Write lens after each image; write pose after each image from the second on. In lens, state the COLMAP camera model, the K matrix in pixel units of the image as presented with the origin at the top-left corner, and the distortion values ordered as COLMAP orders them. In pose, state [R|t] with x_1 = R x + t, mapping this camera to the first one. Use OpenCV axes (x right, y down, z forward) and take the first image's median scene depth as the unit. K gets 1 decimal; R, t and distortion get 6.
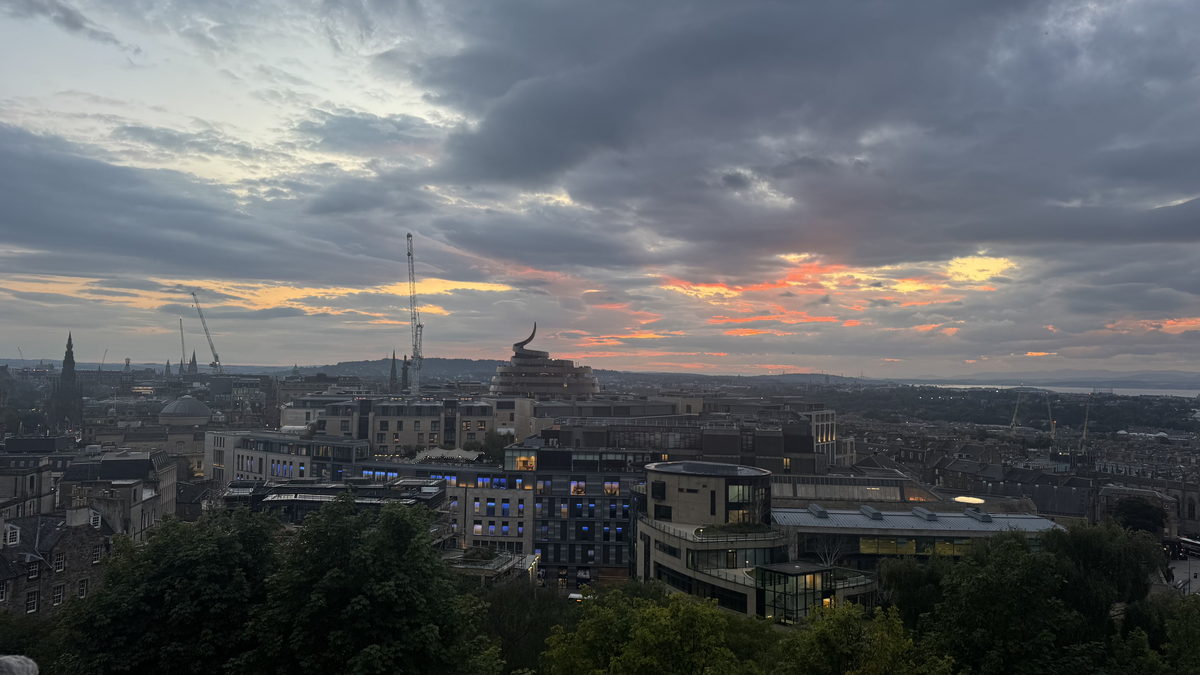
lens RADIAL K [[820.0, 0, 603.0], [0, 820.0, 334.6], [0, 0, 1]] dist [0.143837, -0.190396]
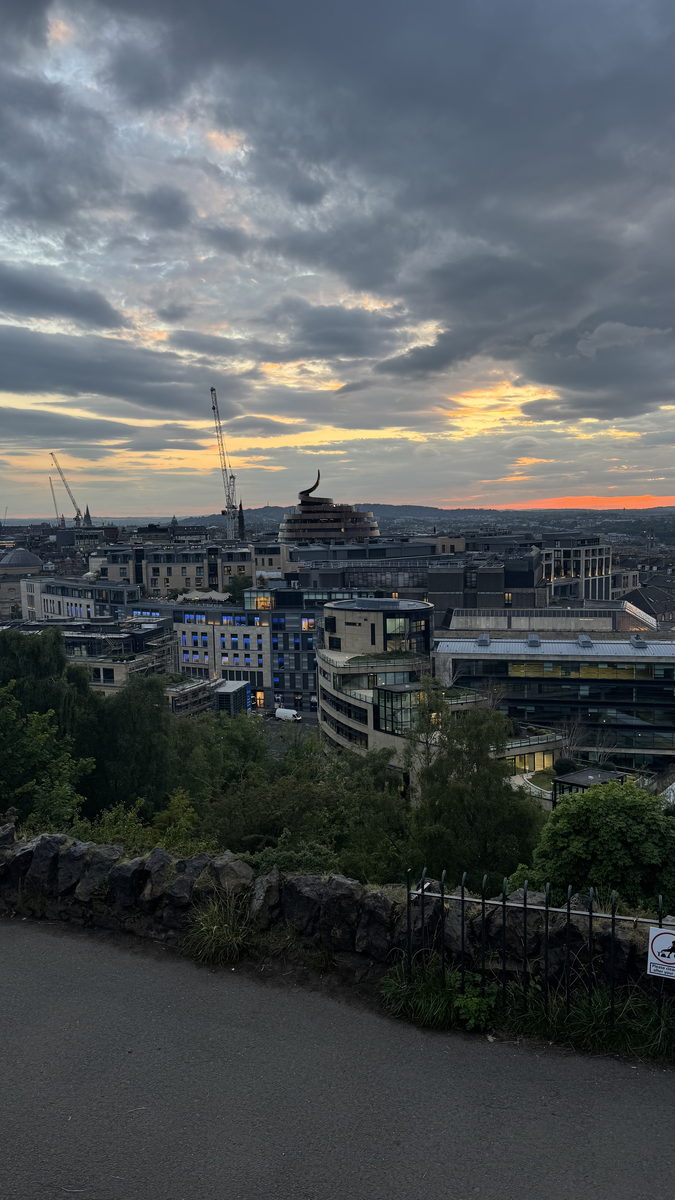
lens RADIAL K [[820.0, 0, 337.5], [0, 820.0, 600.0], [0, 0, 1]] dist [0.143837, -0.190396]
pose [[0.983183, -0.018893, -0.181643, 0.202565], [0.045772, 0.988380, 0.144950, -0.003549], [0.176794, -0.150827, 0.972623, -0.056287]]
